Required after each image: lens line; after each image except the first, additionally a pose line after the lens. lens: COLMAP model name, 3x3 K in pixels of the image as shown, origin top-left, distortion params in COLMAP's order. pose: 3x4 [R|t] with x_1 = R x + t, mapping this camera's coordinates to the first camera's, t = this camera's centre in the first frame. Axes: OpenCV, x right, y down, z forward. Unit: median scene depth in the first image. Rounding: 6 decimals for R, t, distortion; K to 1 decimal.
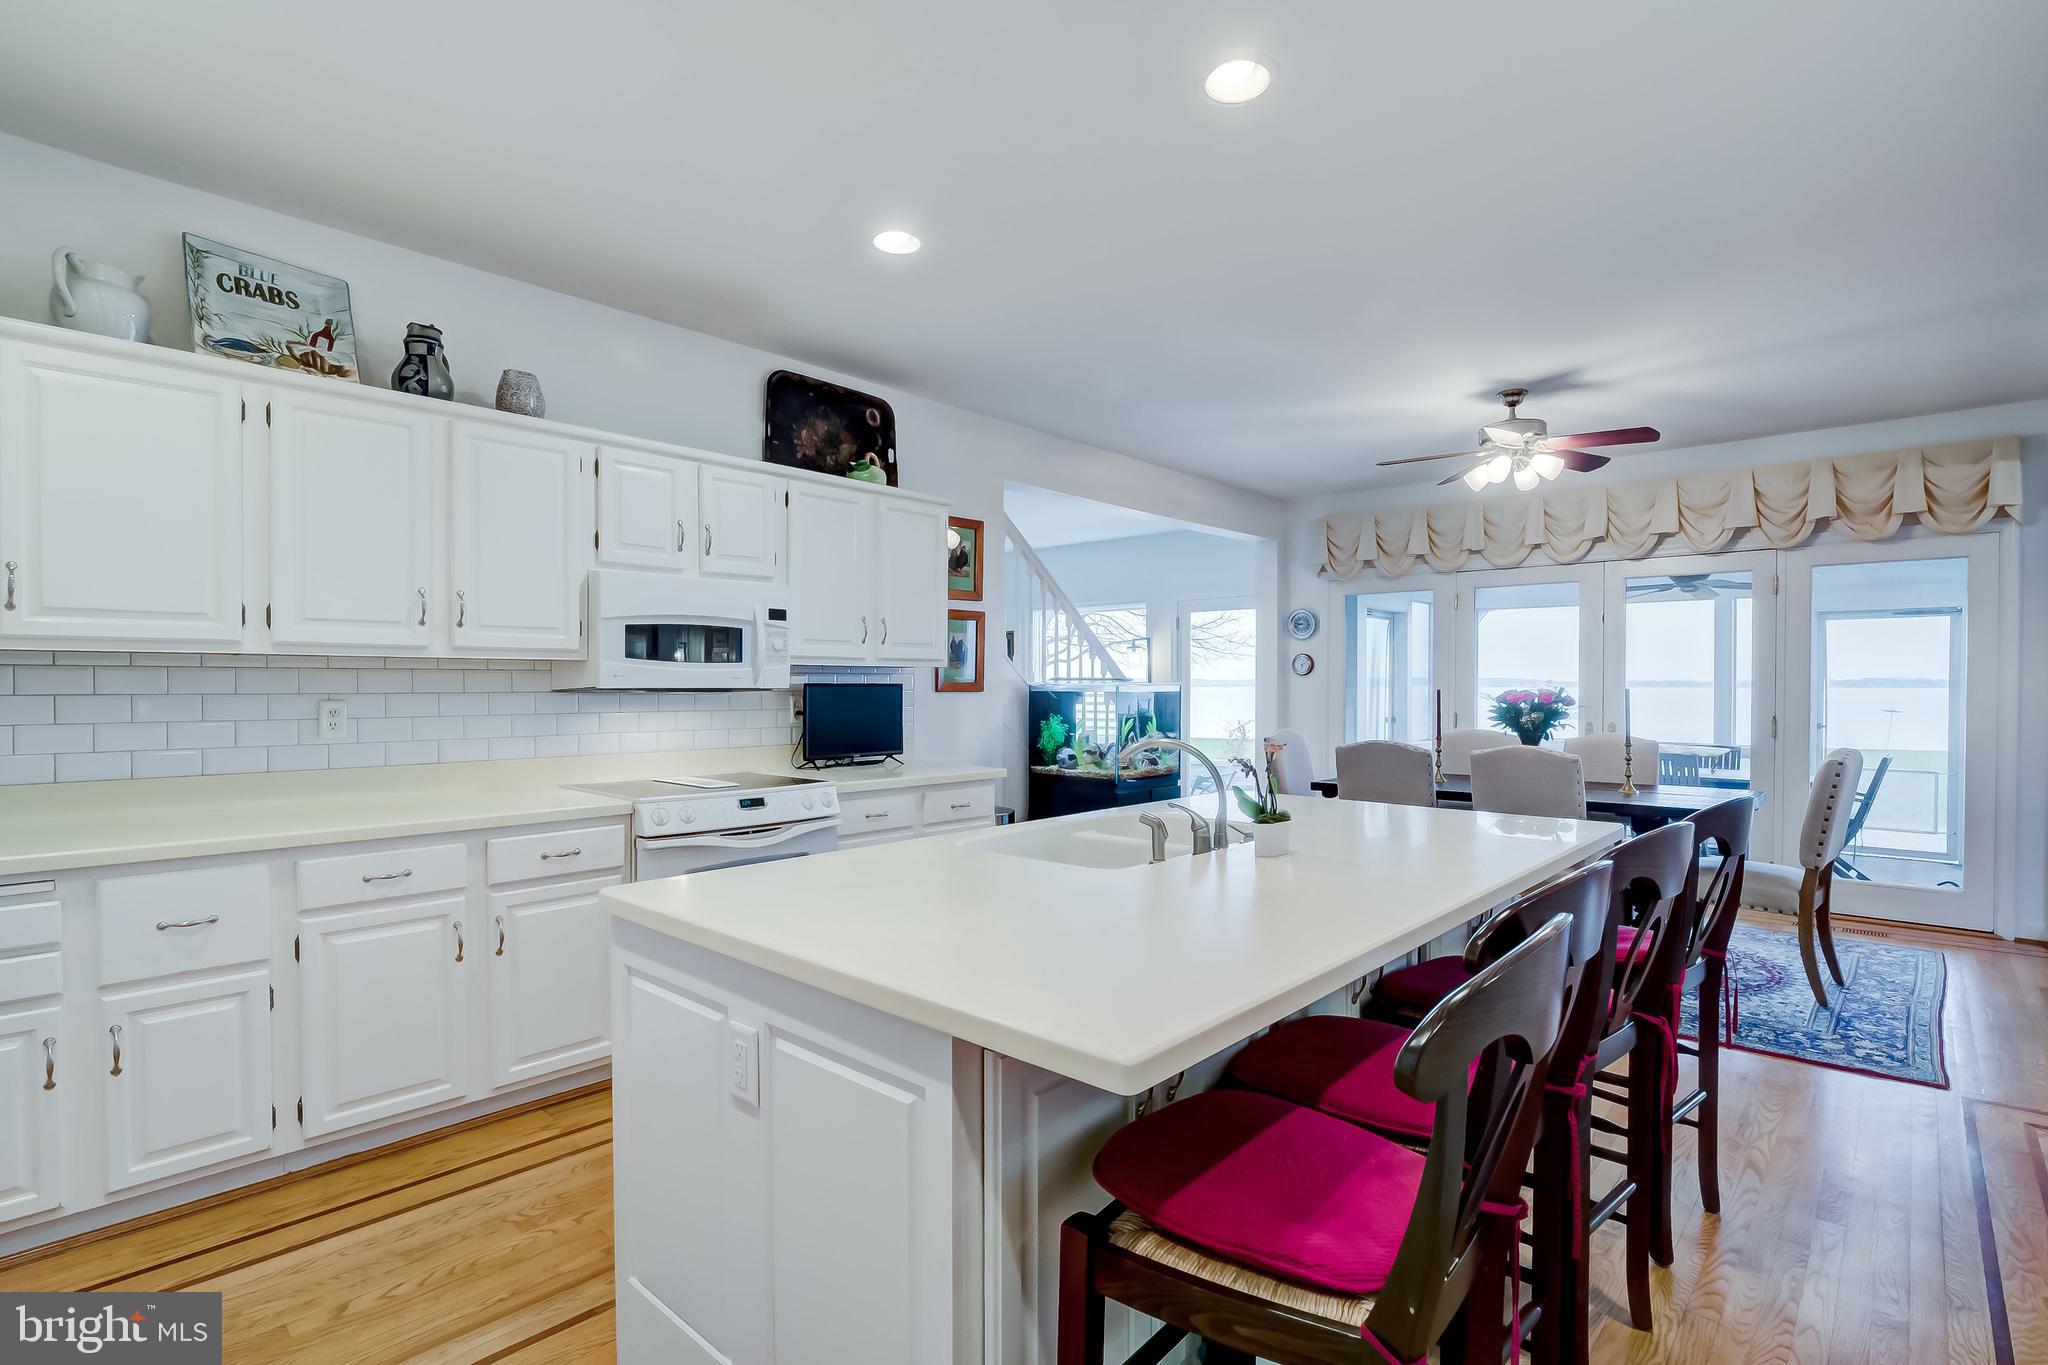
lens RADIAL K [[984.6, 0, 1018.6], [0, 984.6, 693.6], [0, 0, 1]] dist [-0.023099, 0.000172]
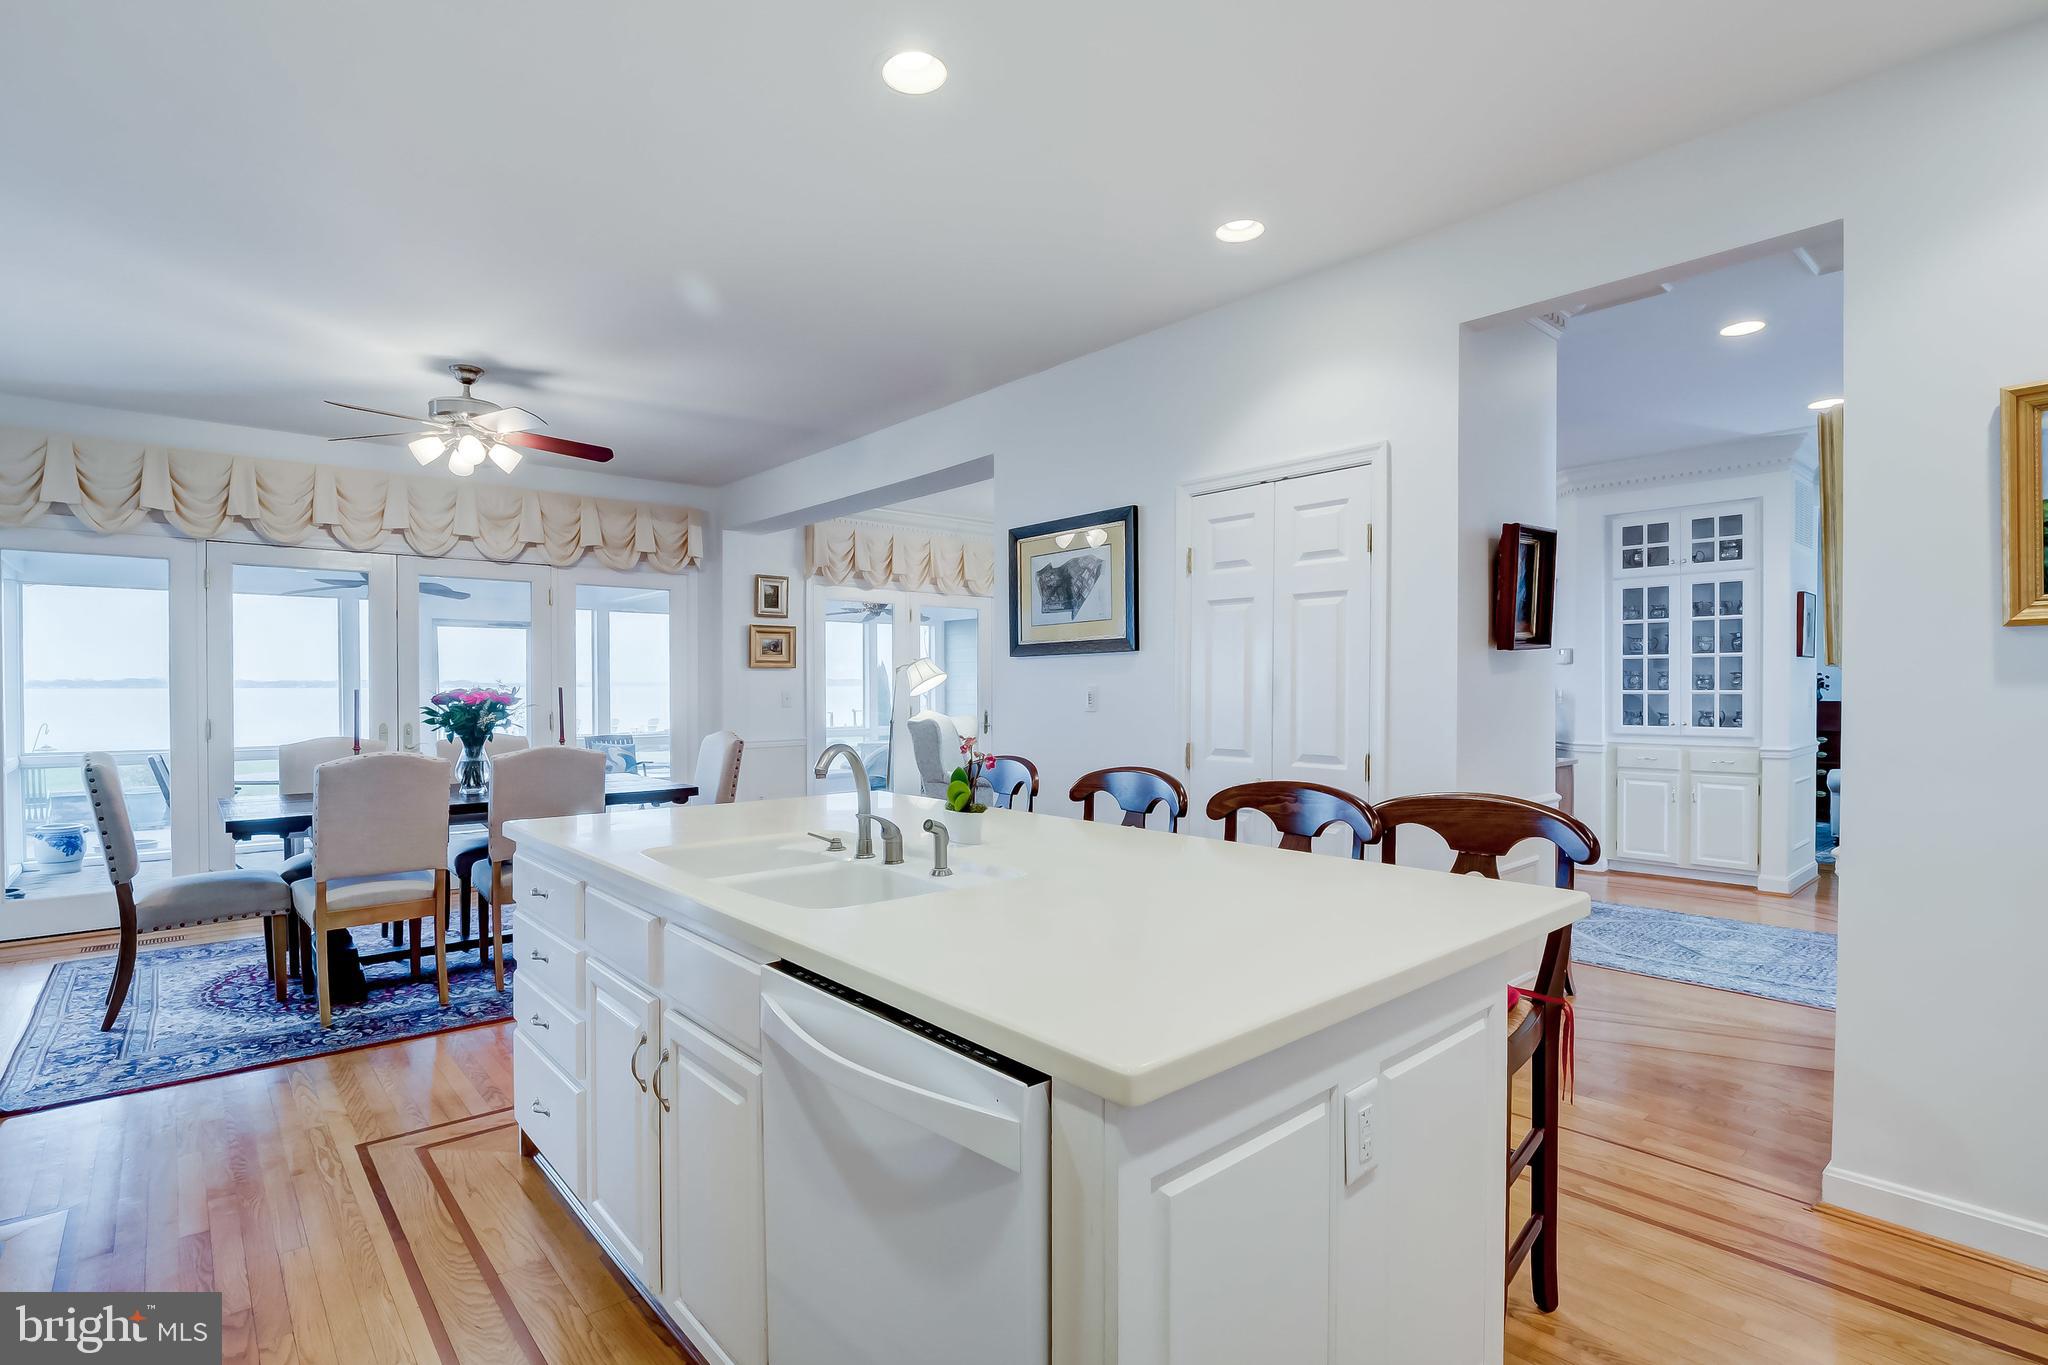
lens RADIAL K [[984.6, 0, 1018.6], [0, 984.6, 693.6], [0, 0, 1]] dist [-0.023099, 0.000172]
pose [[0.114010, -0.008779, 0.993441, -0.358958], [0.008217, 0.999935, 0.007894, -0.002695], [-0.993446, 0.007263, 0.114075, 0.375313]]
